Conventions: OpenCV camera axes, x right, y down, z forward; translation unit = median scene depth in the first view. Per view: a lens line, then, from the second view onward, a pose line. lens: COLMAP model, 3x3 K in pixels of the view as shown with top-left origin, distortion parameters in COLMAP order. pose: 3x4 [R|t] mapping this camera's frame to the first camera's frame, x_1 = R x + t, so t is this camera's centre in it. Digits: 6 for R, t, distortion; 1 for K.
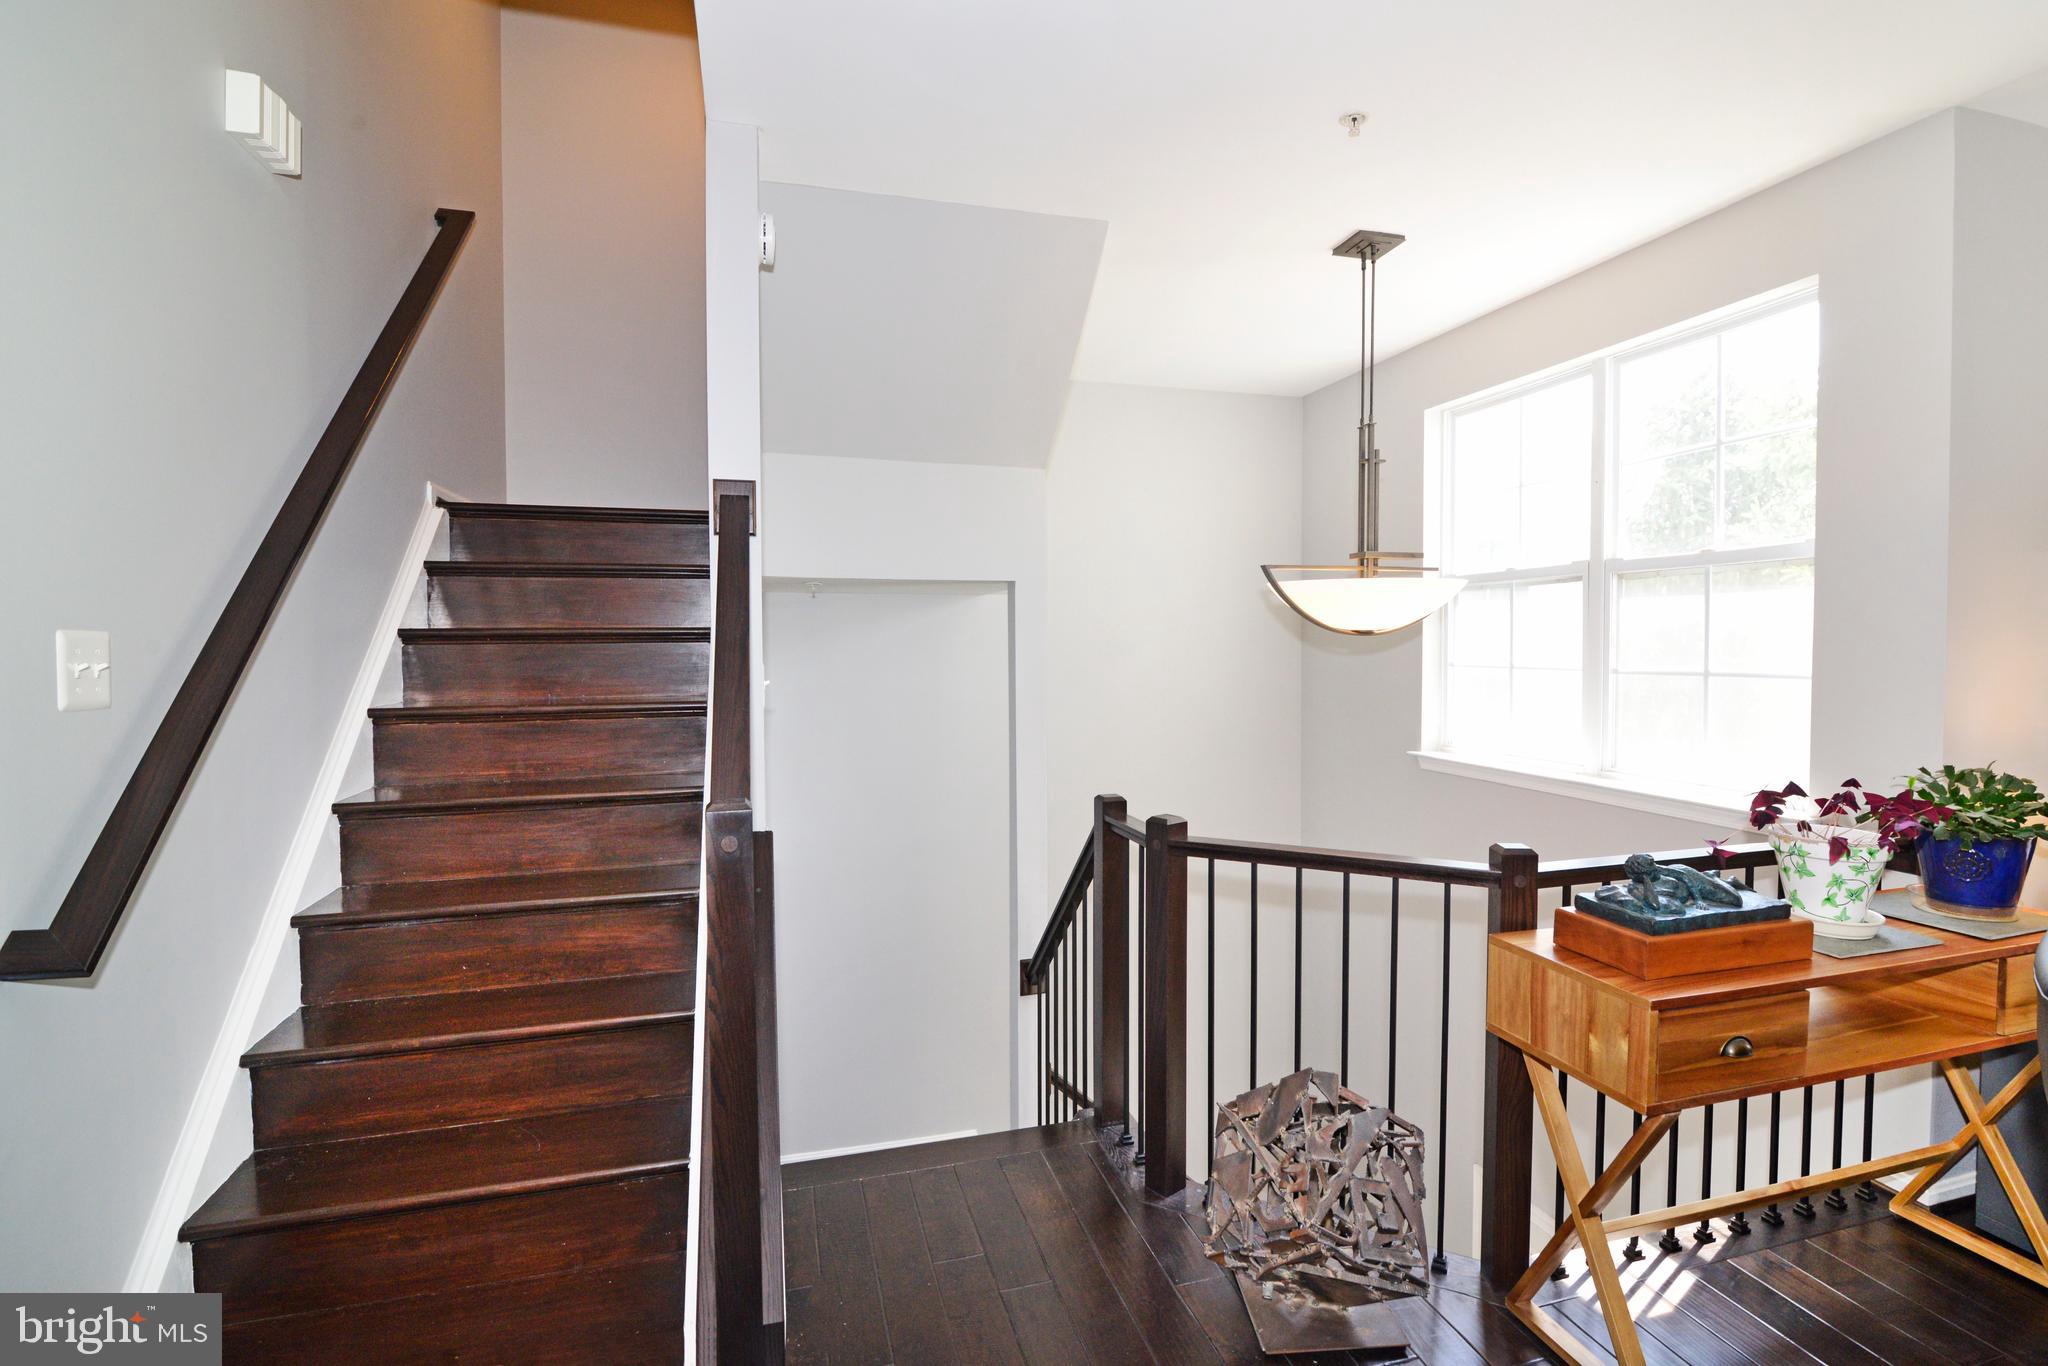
lens RADIAL K [[929.6, 0, 1019.5], [0, 929.6, 683.3], [0, 0, 1]] dist [-0.015650, -0.000261]
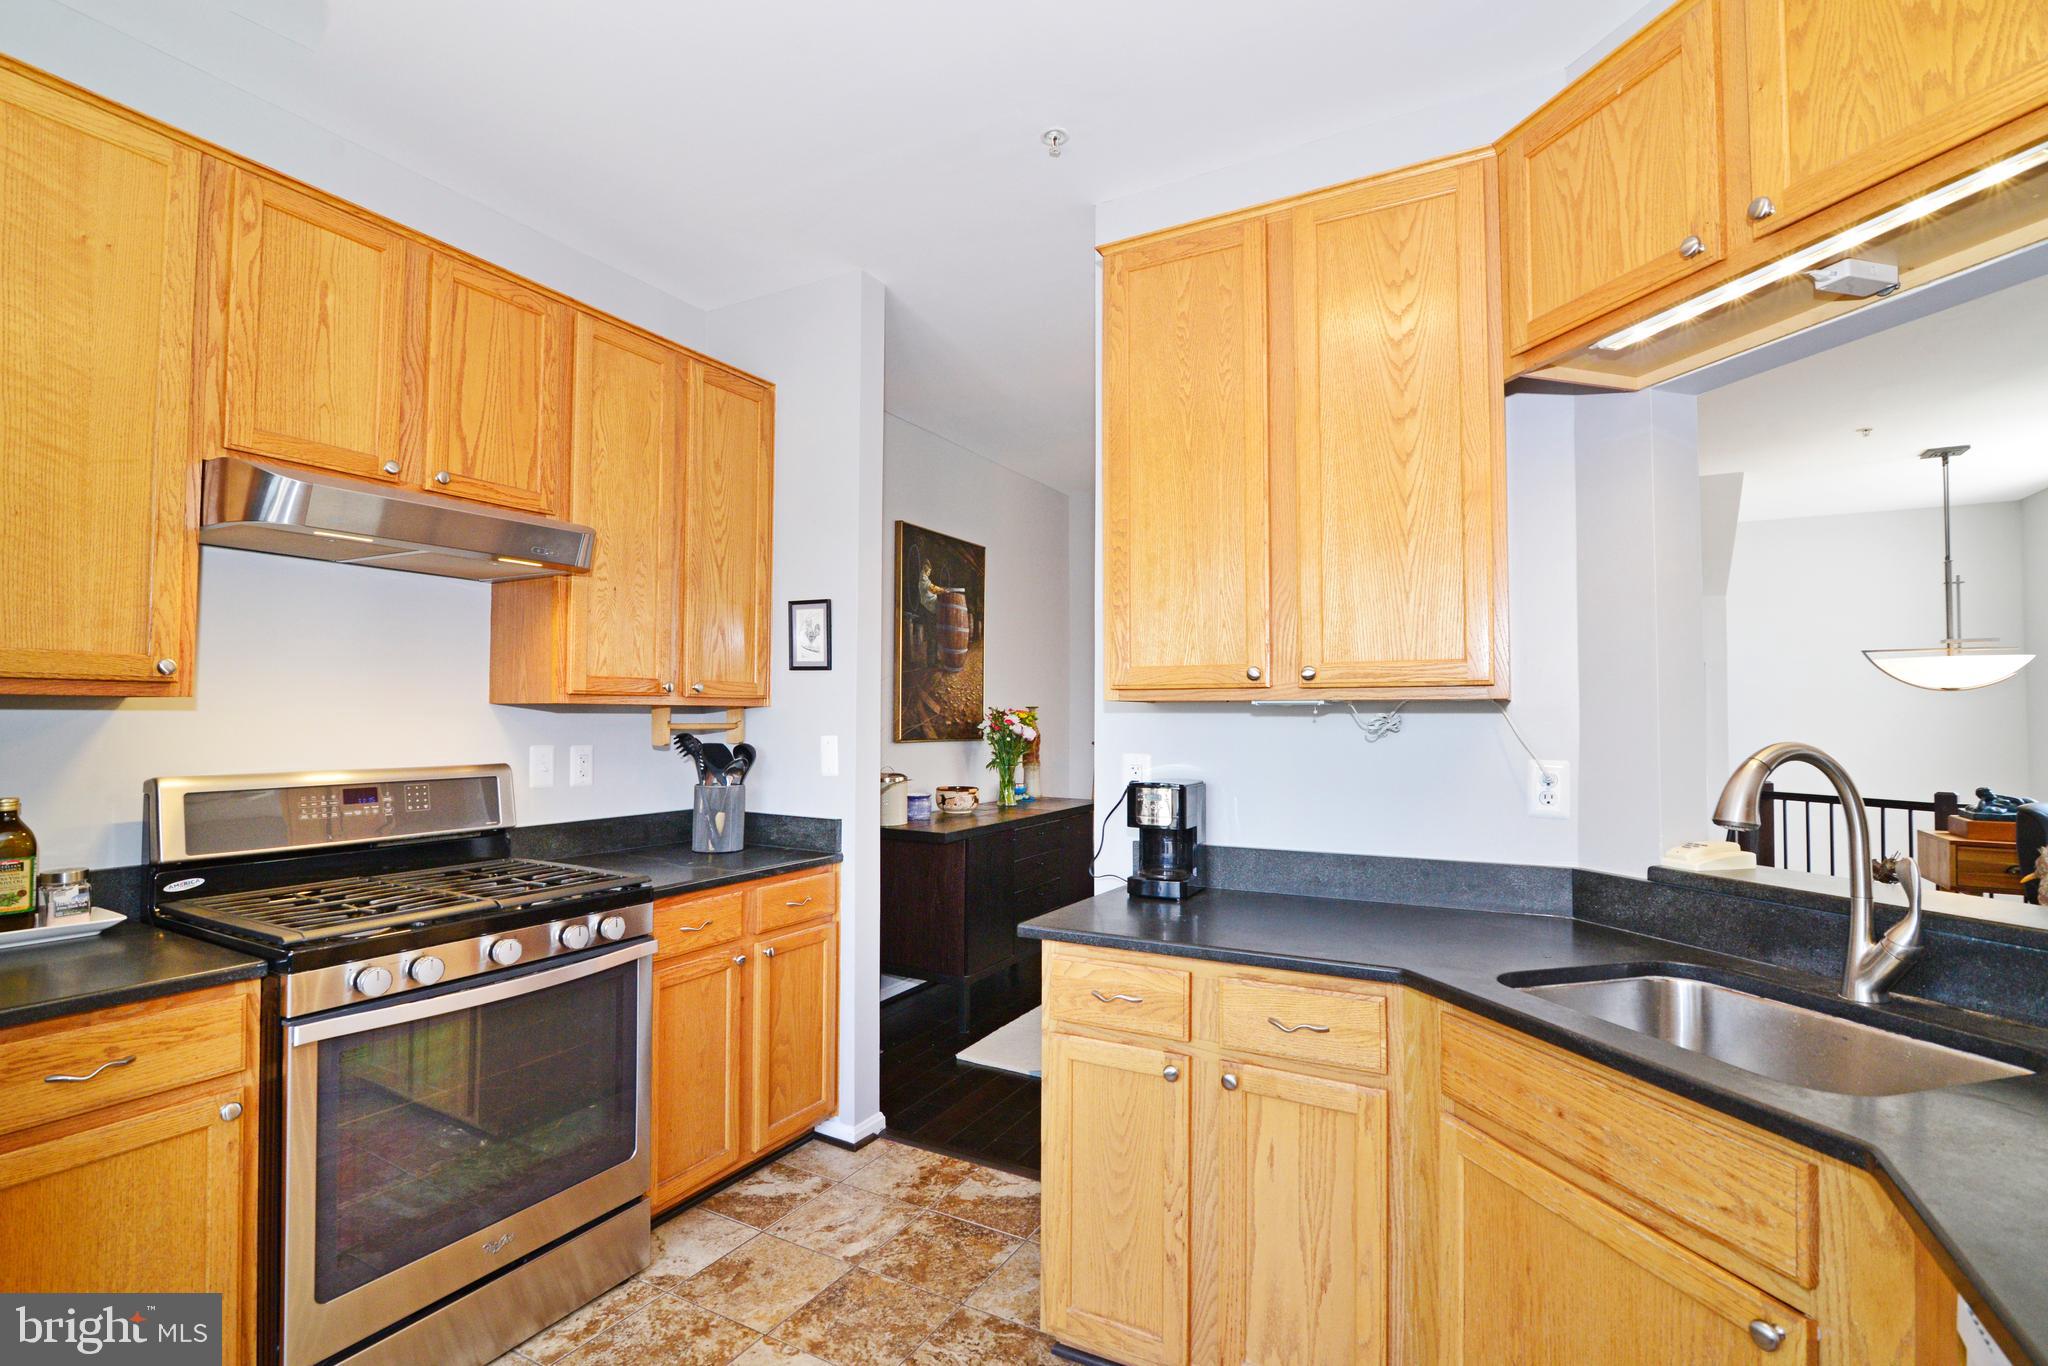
lens RADIAL K [[961.1, 0, 1010.7], [0, 961.1, 689.9], [0, 0, 1]] dist [-0.020265, 0.000456]
pose [[0.711472, -0.013322, -0.702589, 0.364485], [-0.040972, 0.997333, -0.060400, 0.113254], [0.701519, 0.071759, 0.709028, -1.308516]]
